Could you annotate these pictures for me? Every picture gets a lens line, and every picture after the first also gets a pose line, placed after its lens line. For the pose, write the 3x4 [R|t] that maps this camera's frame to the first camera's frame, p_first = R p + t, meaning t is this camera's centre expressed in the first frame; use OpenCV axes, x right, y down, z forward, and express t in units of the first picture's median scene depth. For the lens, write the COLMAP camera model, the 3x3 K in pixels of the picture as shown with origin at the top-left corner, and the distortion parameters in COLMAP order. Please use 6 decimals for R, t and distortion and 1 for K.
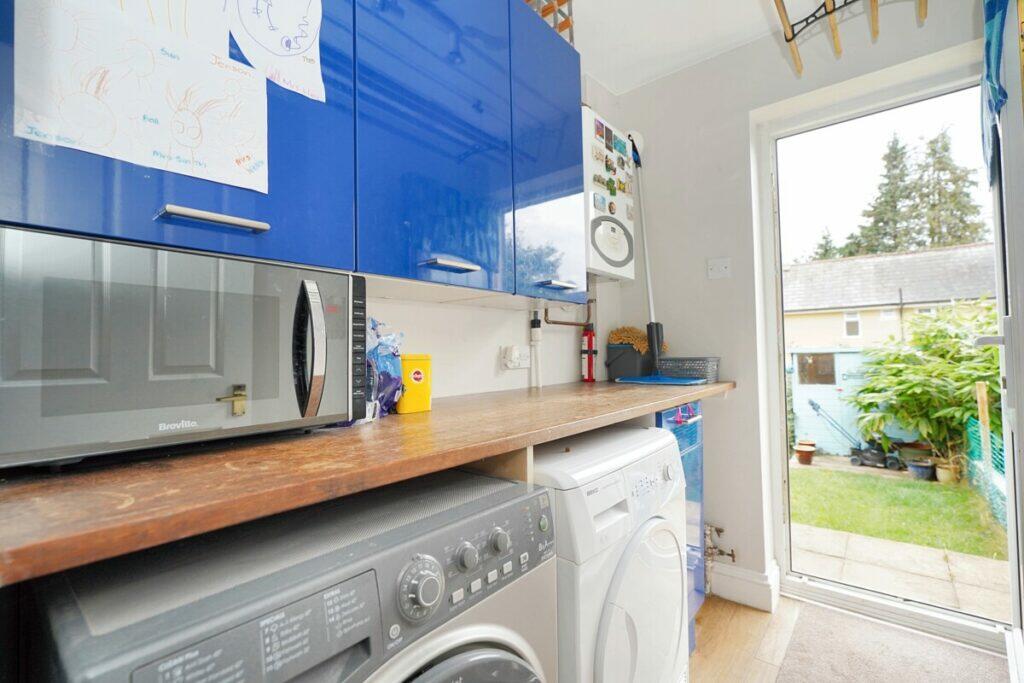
lens RADIAL K [[460.1, 0, 511.6], [0, 460.1, 339.3], [0, 0, 1]] dist [-0.000586, -0.000151]
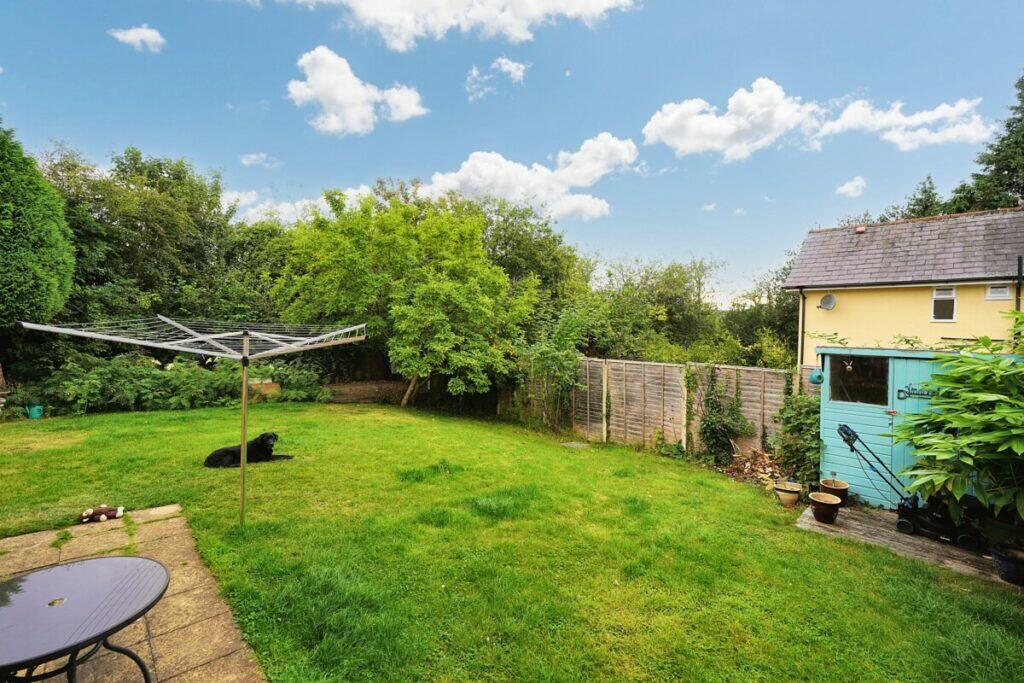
lens RADIAL K [[460.1, 0, 511.6], [0, 460.1, 339.3], [0, 0, 1]] dist [-0.000586, -0.000151]
pose [[0.990590, 0.027384, -0.134092, 0.138102], [-0.016869, 0.996737, 0.078938, -0.022192], [0.135816, -0.075933, 0.987820, 0.149531]]
